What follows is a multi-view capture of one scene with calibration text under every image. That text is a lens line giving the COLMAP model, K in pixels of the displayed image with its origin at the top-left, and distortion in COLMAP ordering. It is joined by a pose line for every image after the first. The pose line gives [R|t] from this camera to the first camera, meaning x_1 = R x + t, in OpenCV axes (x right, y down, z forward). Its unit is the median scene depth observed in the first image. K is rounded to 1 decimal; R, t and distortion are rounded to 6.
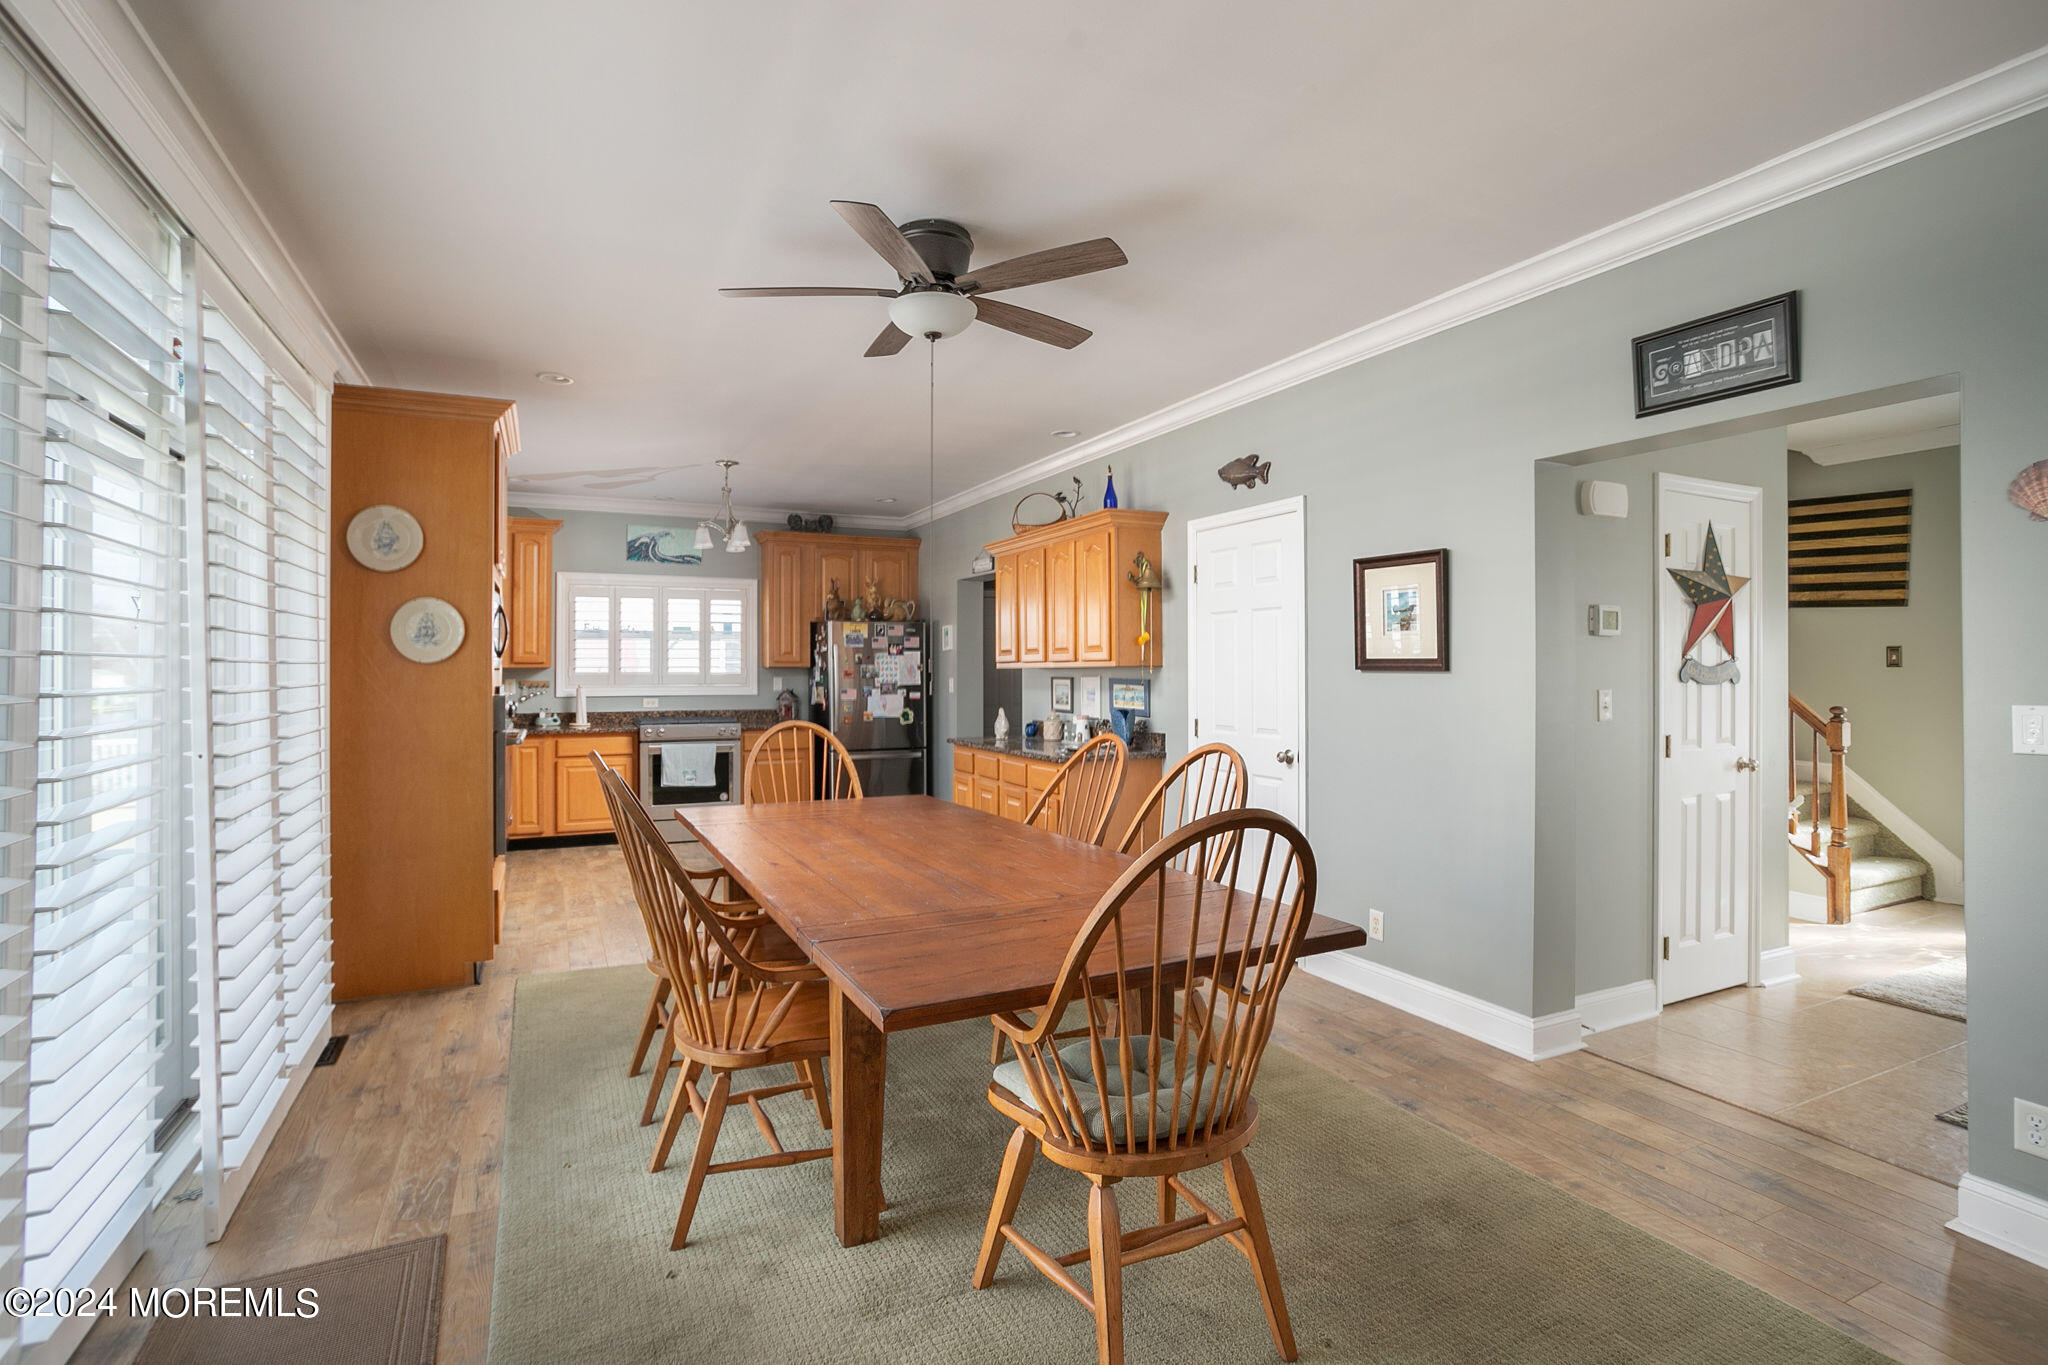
lens RADIAL K [[969.7, 0, 1024.0], [0, 969.7, 682.5], [0, 0, 1]] dist [-0.062062, 0.000412]
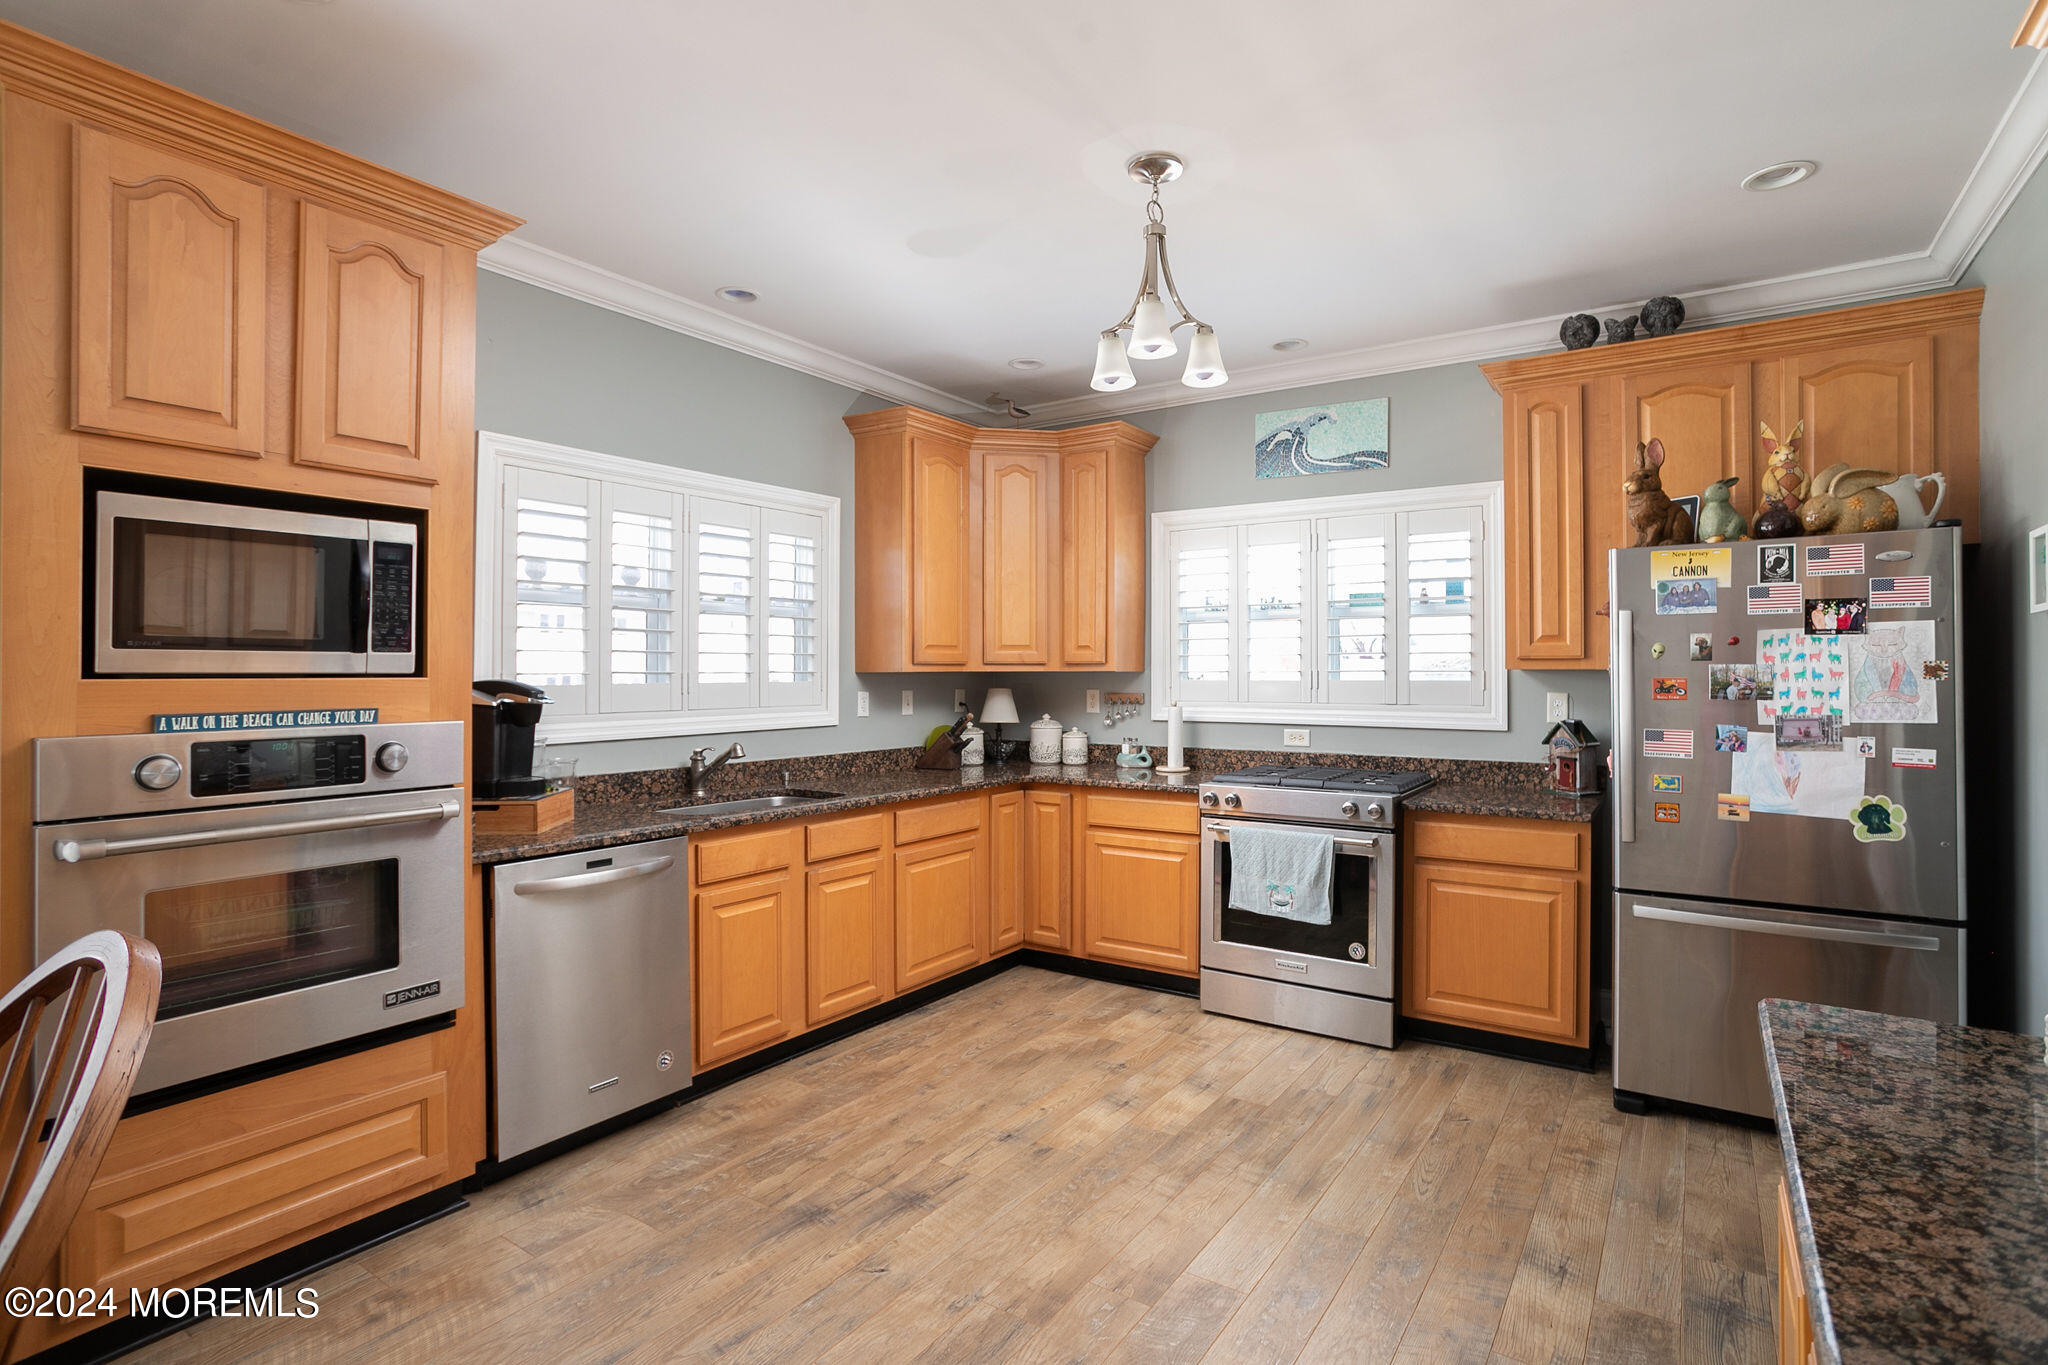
lens RADIAL K [[1000.2, 0, 1028.8], [0, 1000.2, 656.9], [0, 0, 1]] dist [-0.064275, 0.032301]
pose [[0.487777, -0.011446, -0.872893, 0.026839], [-0.011601, 0.999741, -0.019592, -0.011094], [0.872891, 0.019683, 0.487518, 0.625773]]
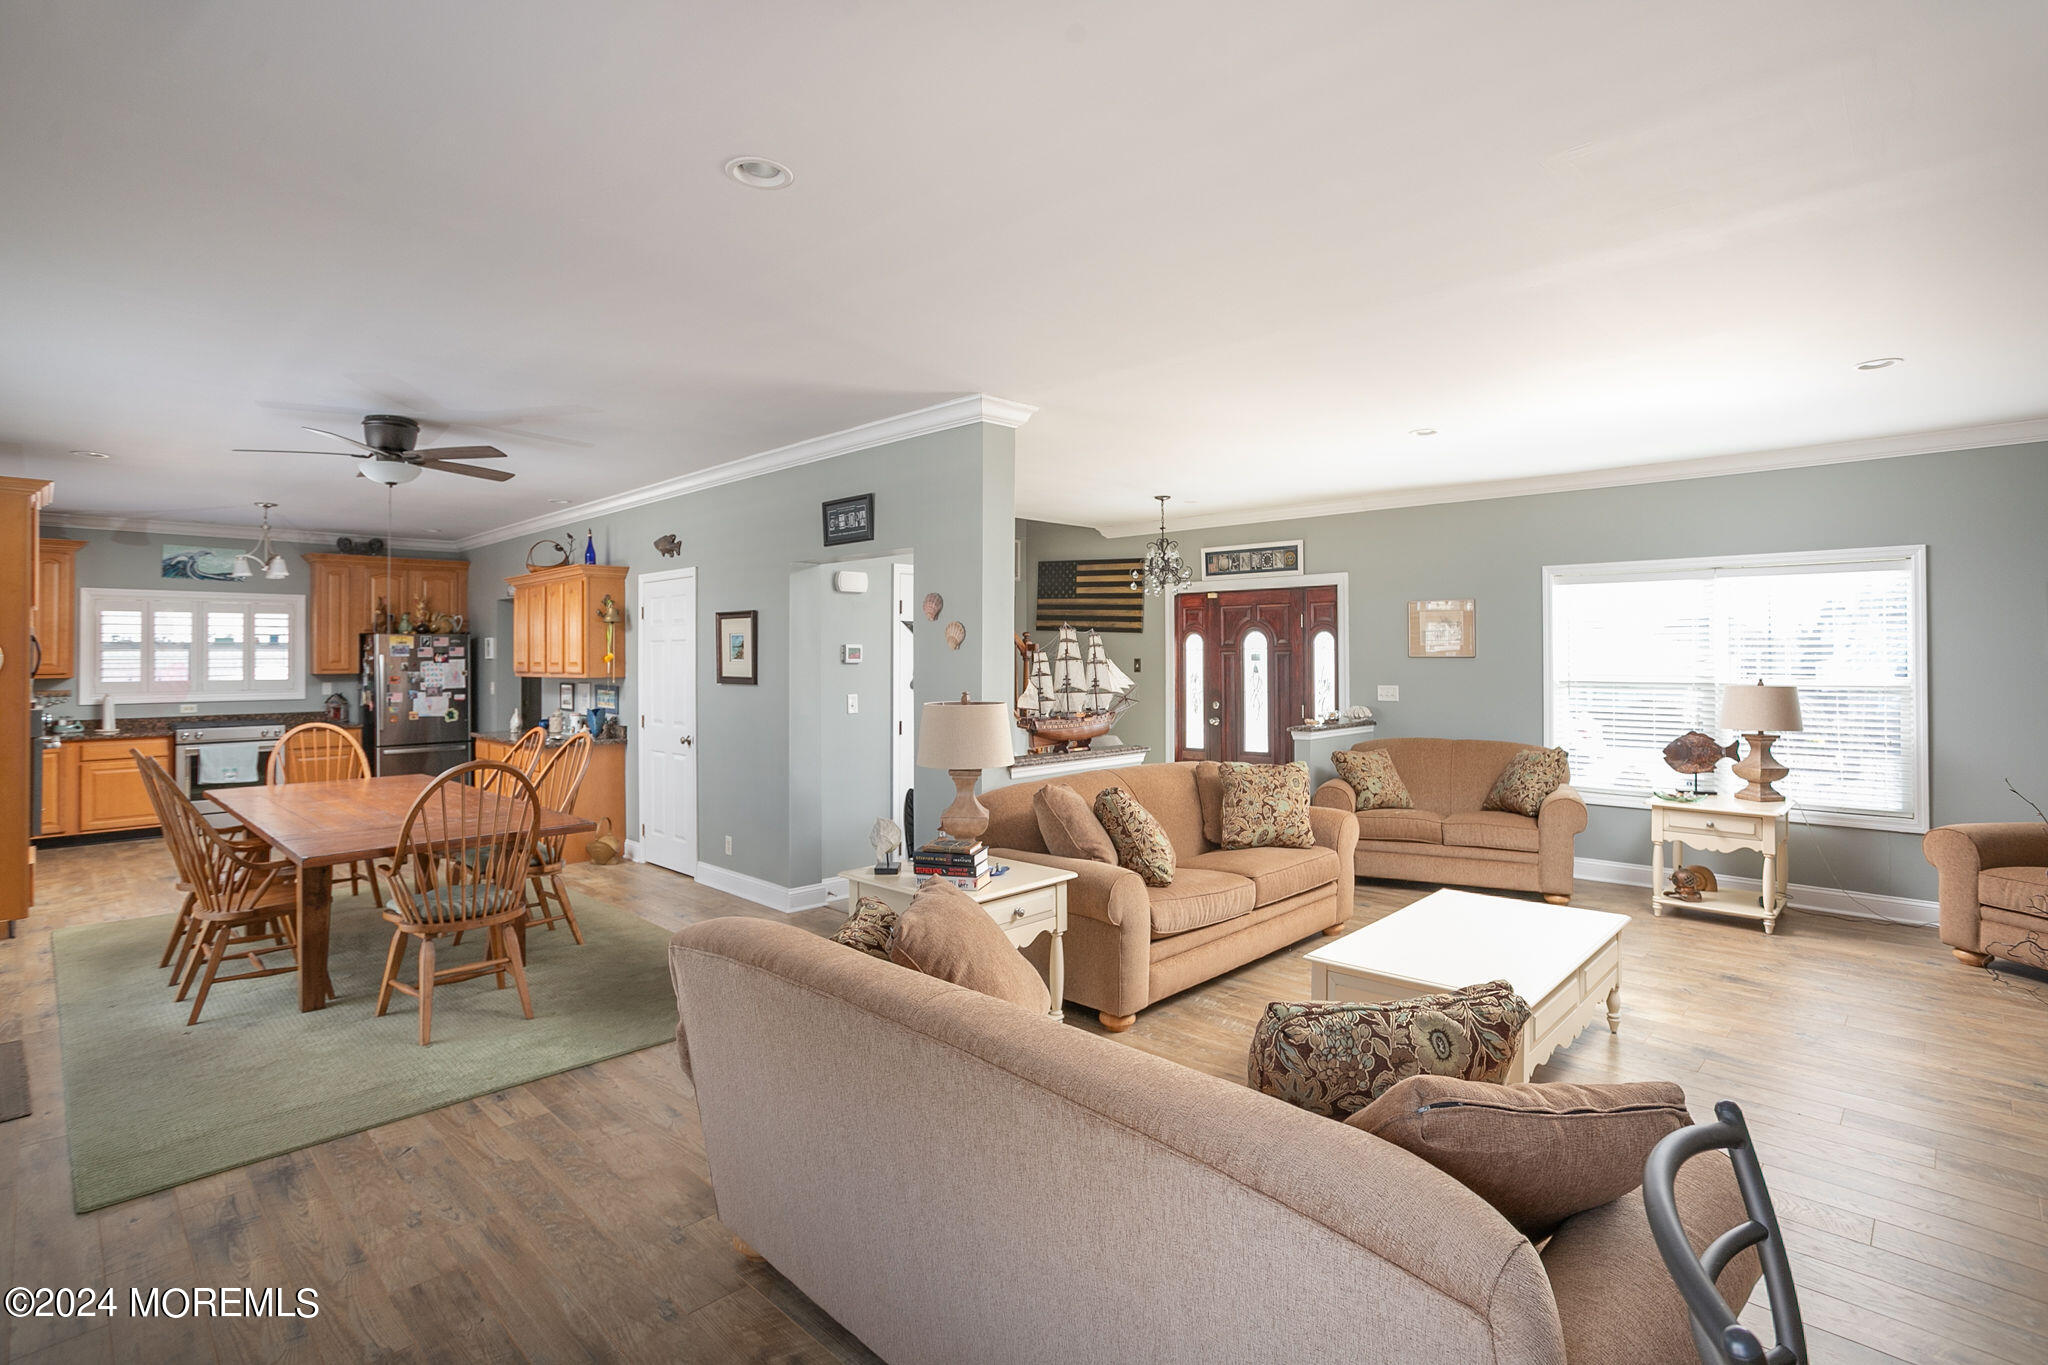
lens RADIAL K [[1000.2, 0, 1028.8], [0, 1000.2, 656.9], [0, 0, 1]] dist [-0.064275, 0.032301]
pose [[0.943777, -0.004371, 0.330553, 0.153712], [0.008271, 0.999912, -0.010393, -0.018508], [-0.330479, 0.012542, 0.943730, -0.370397]]
